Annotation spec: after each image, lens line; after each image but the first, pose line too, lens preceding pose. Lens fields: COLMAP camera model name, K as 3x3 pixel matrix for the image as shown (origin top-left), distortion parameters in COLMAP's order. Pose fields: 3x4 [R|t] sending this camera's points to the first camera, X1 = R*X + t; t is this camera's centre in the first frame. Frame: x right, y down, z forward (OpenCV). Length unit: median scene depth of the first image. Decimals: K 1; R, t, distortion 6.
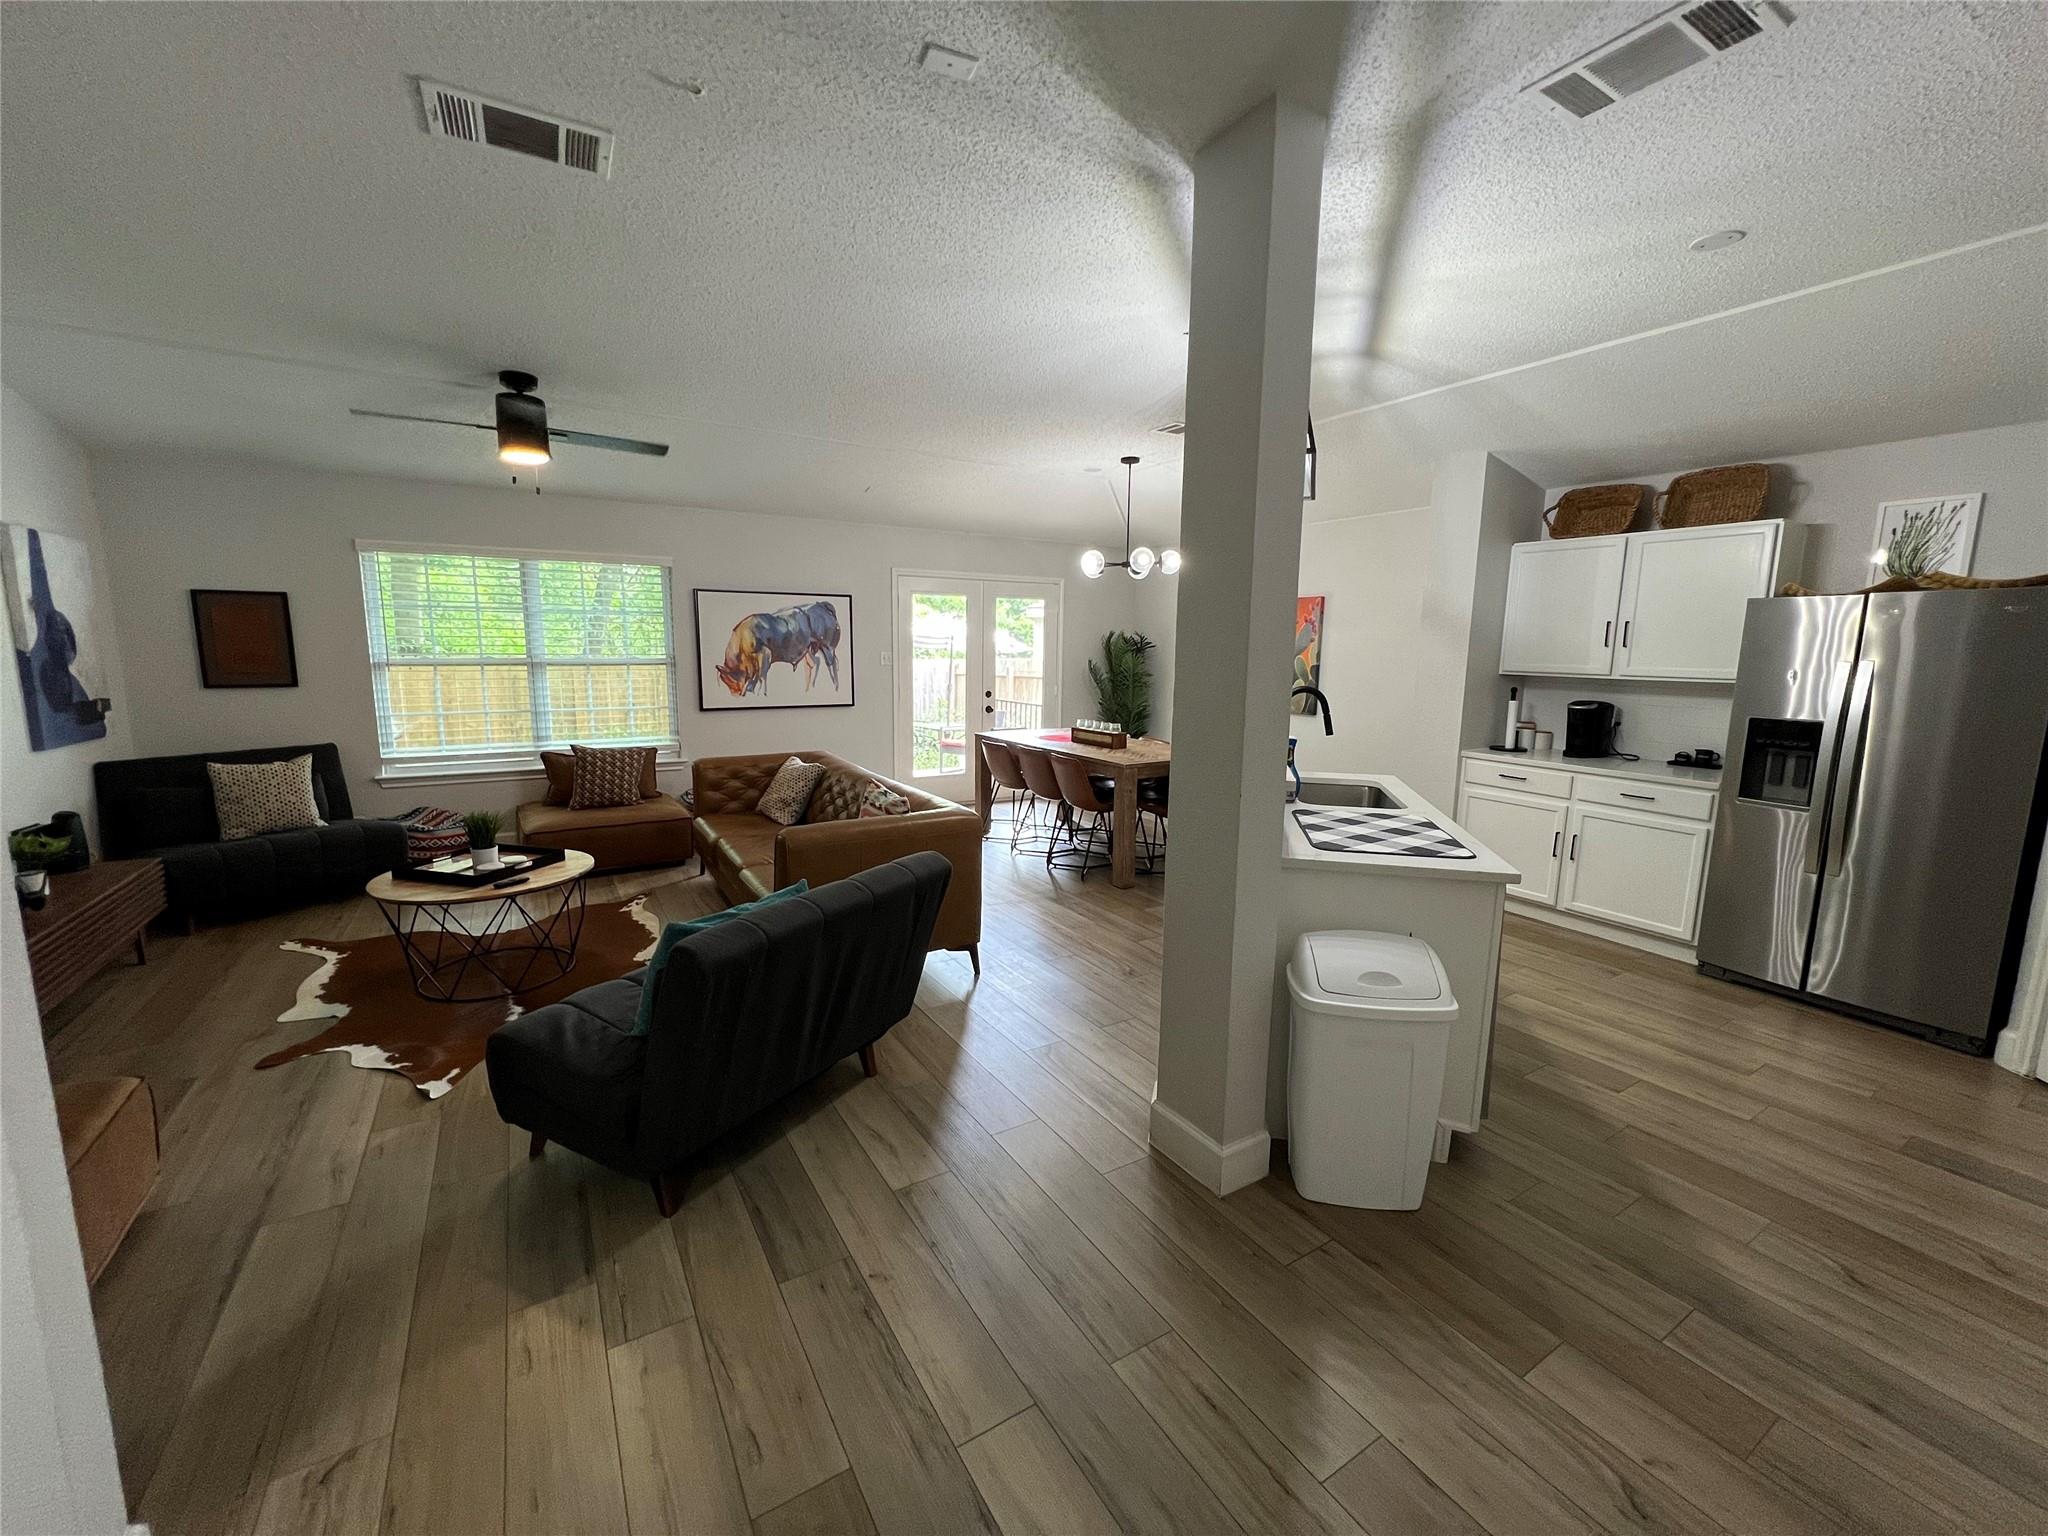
lens RADIAL K [[812.7, 0, 1024.0], [0, 812.7, 768.0], [0, 0, 1]] dist [-0.001329, 0.000563]
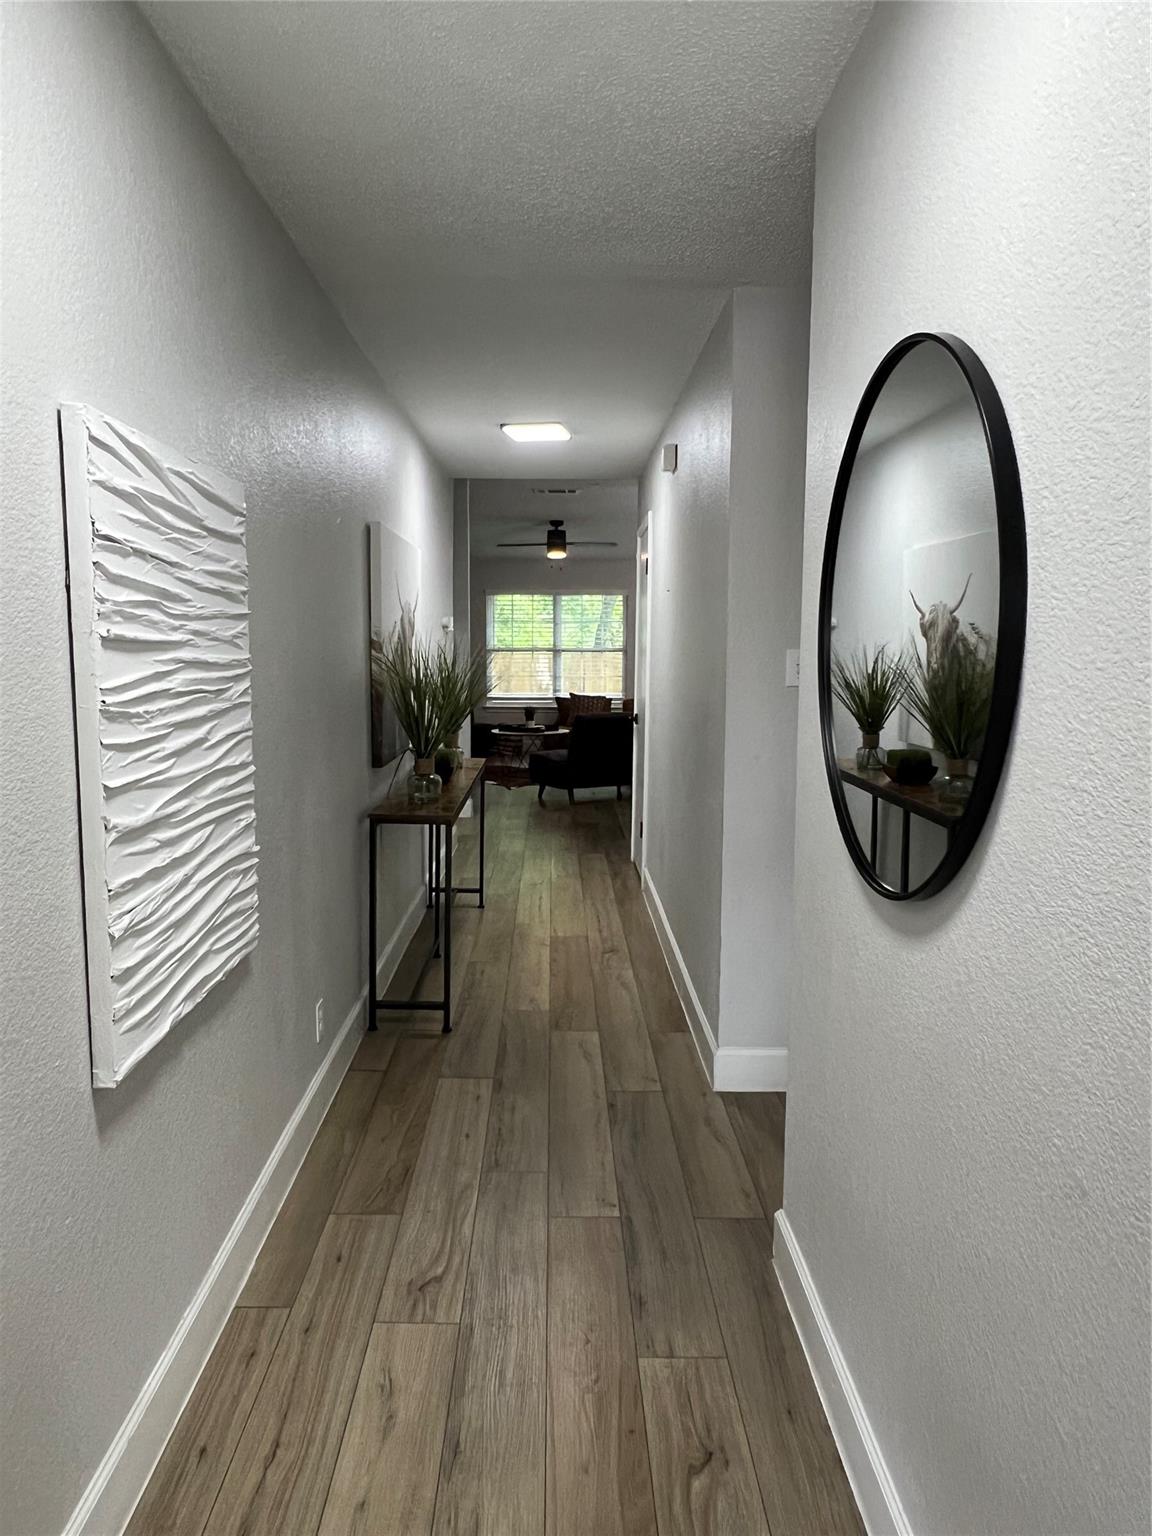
lens RADIAL K [[1128.7, 0, 576.0], [0, 1128.7, 768.0], [0, 0, 1]] dist [0.000803, 0.000327]
pose [[0.857438, 0.044451, -0.512664, 0.754876], [-0.071010, 0.996952, -0.032324, 0.216208], [0.509664, 0.064120, 0.857981, -1.150521]]
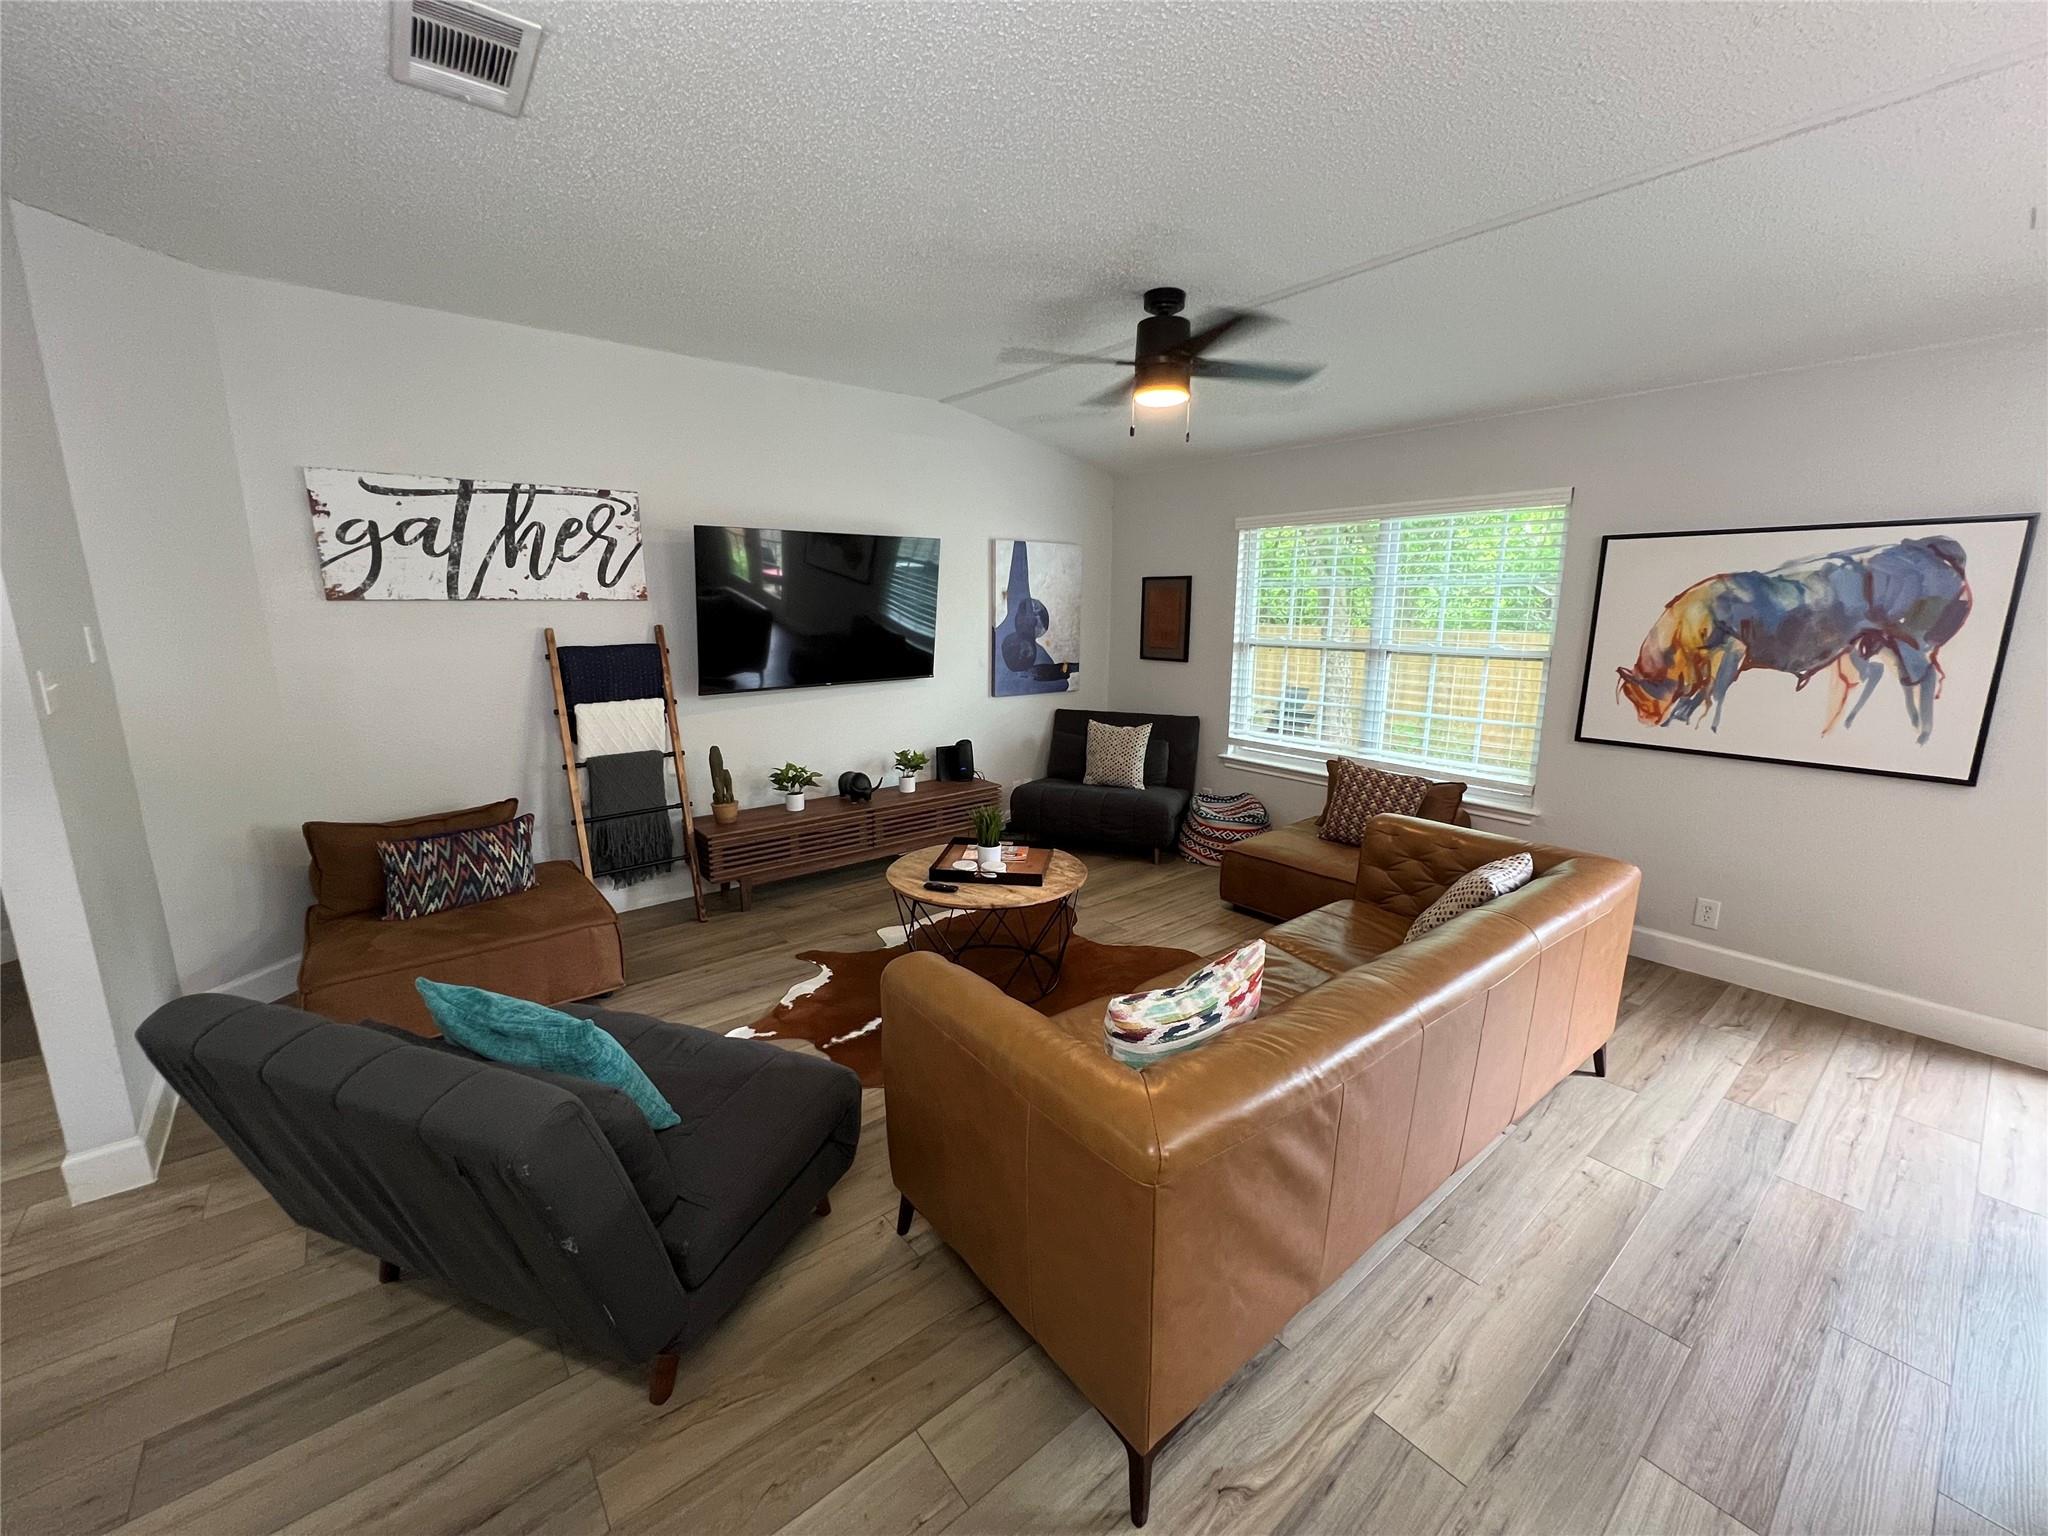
lens RADIAL K [[812.7, 0, 1024.0], [0, 812.7, 768.0], [0, 0, 1]] dist [-0.001329, 0.000563]
pose [[0.139601, 0.184523, -0.972863, 0.150827], [-0.156327, 0.974270, 0.162358, -0.092013], [0.977790, 0.129419, 0.164855, 0.545733]]
